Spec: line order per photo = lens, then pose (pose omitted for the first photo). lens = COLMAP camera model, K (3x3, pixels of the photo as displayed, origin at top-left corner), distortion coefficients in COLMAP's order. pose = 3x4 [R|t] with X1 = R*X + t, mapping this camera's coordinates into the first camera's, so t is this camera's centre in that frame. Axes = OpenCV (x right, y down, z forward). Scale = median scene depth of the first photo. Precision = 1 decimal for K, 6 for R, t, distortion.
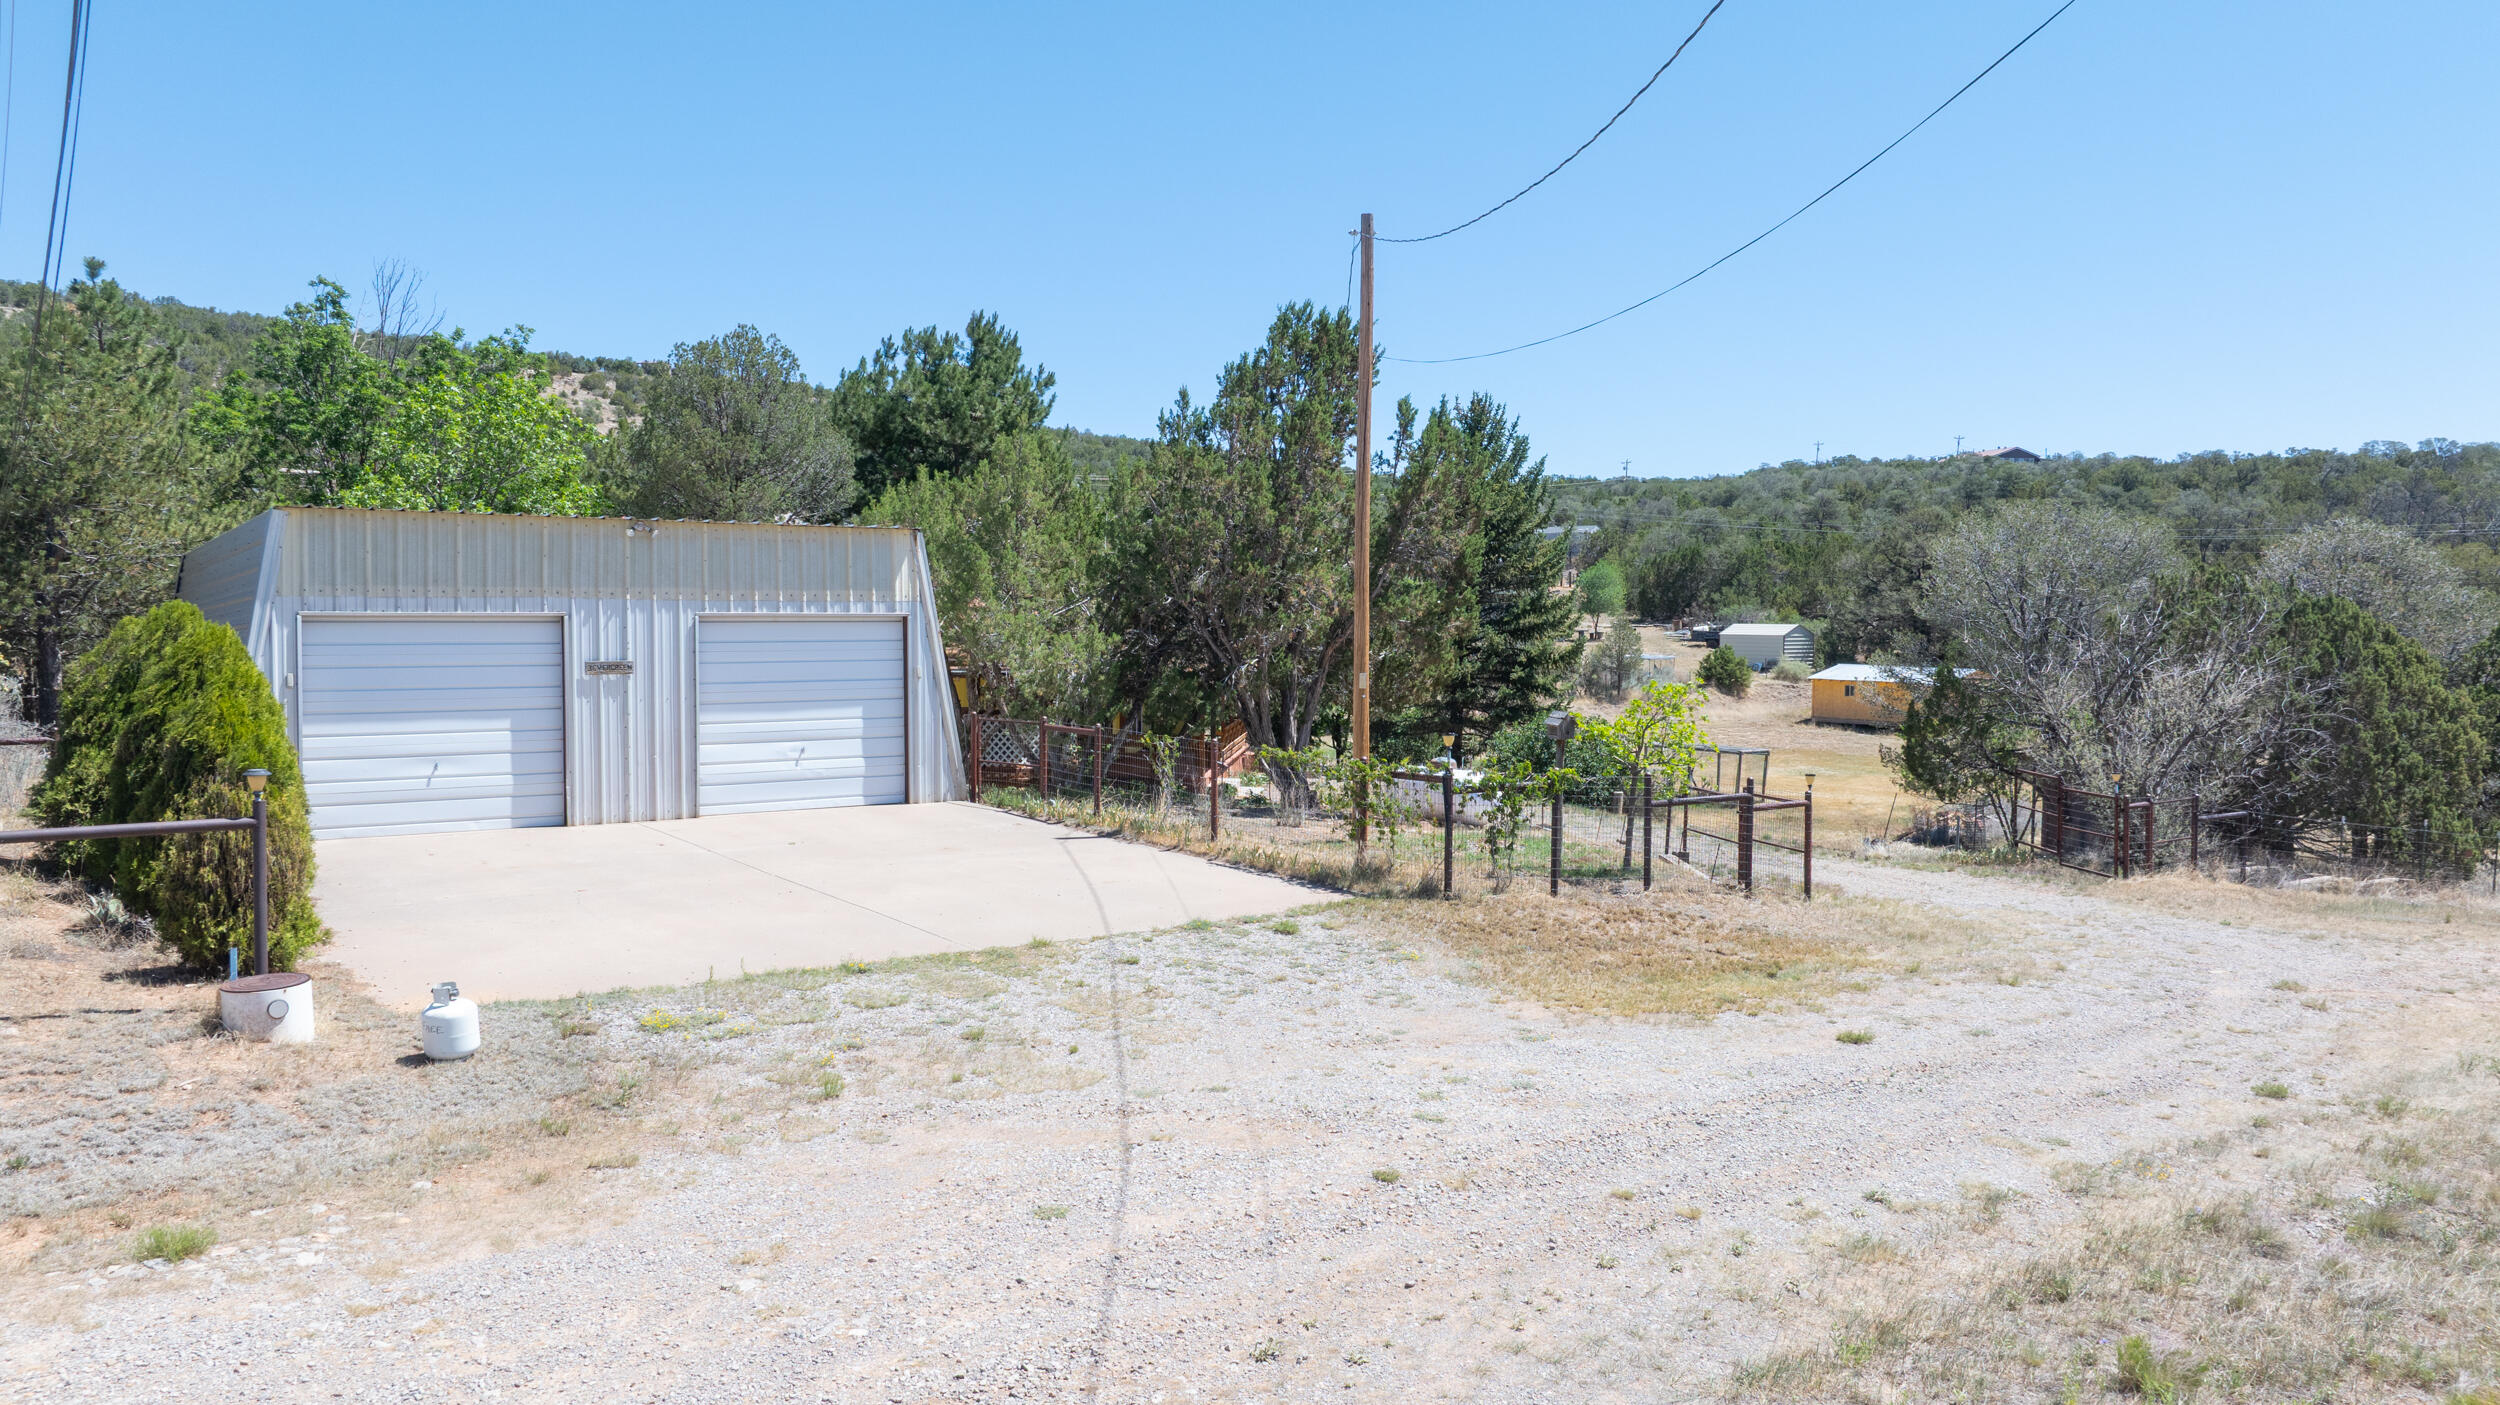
lens RADIAL K [[1755.0, 0, 1267.3], [0, 1755.0, 699.6], [0, 0, 1]] dist [-0.018819, -0.003054]
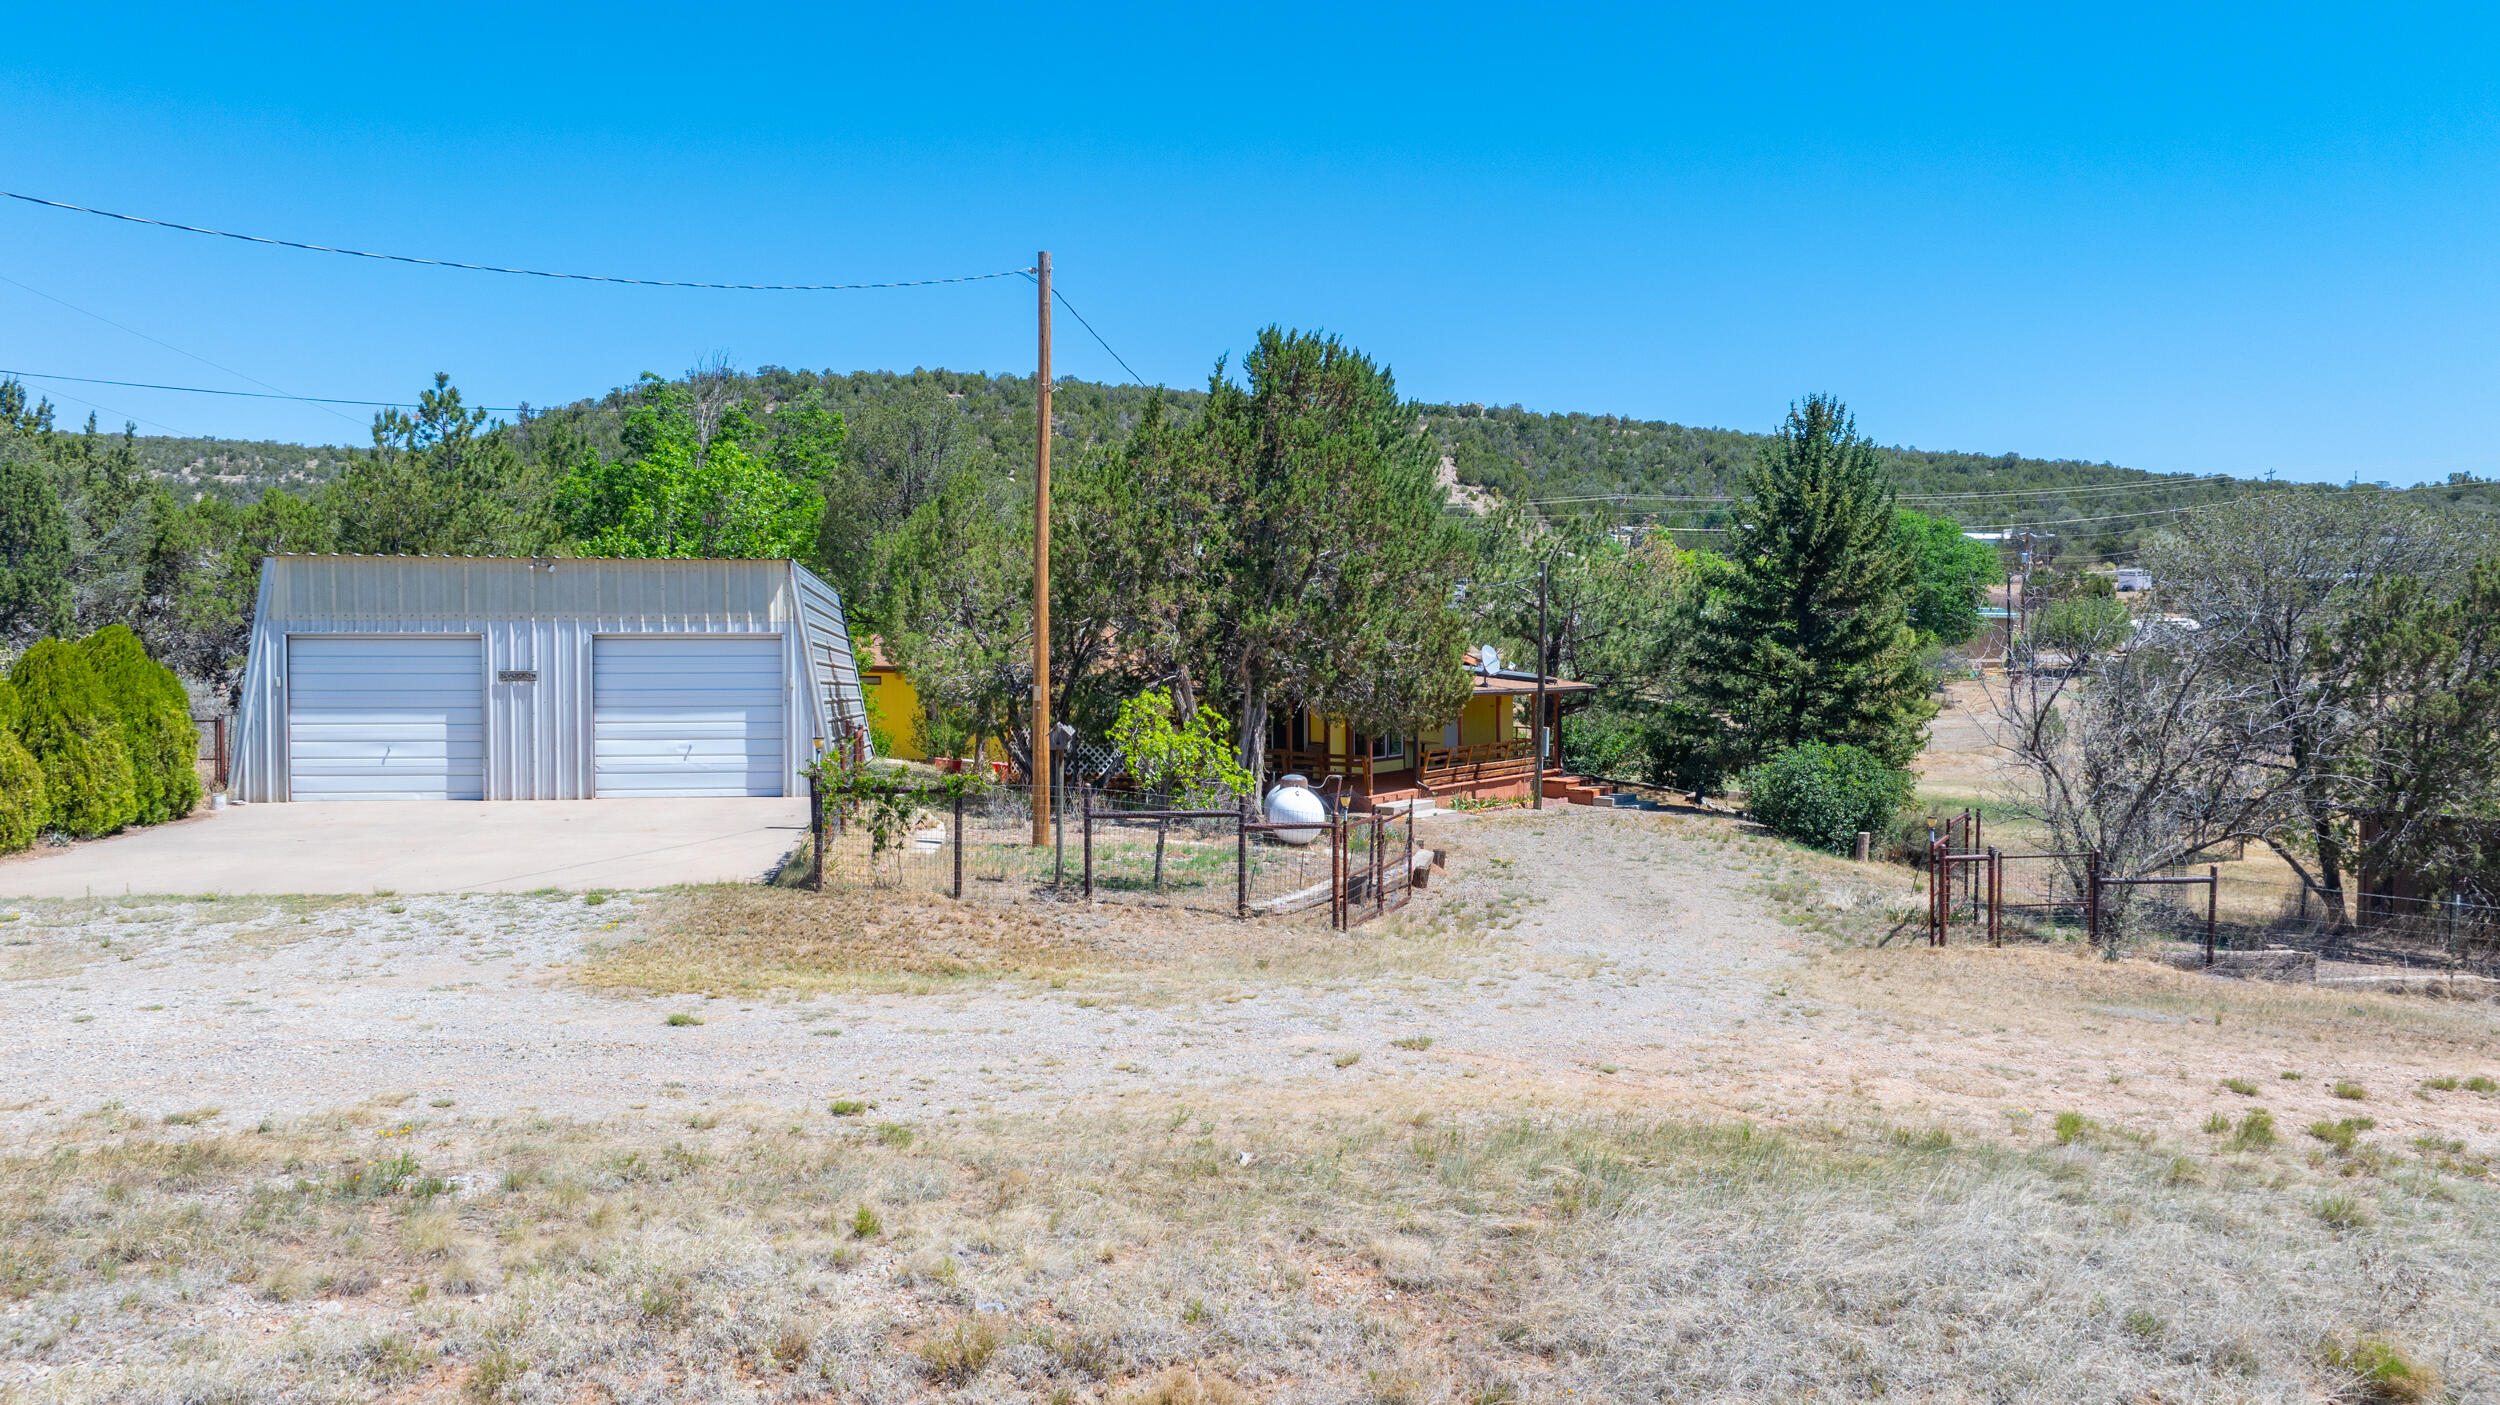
lens RADIAL K [[1755.0, 0, 1267.3], [0, 1755.0, 699.6], [0, 0, 1]] dist [-0.018819, -0.003054]
pose [[0.886113, 0.012389, -0.463303, 0.666030], [-0.020108, 0.999729, -0.011725, 0.002699], [0.463032, 0.019706, 0.886122, 0.131543]]
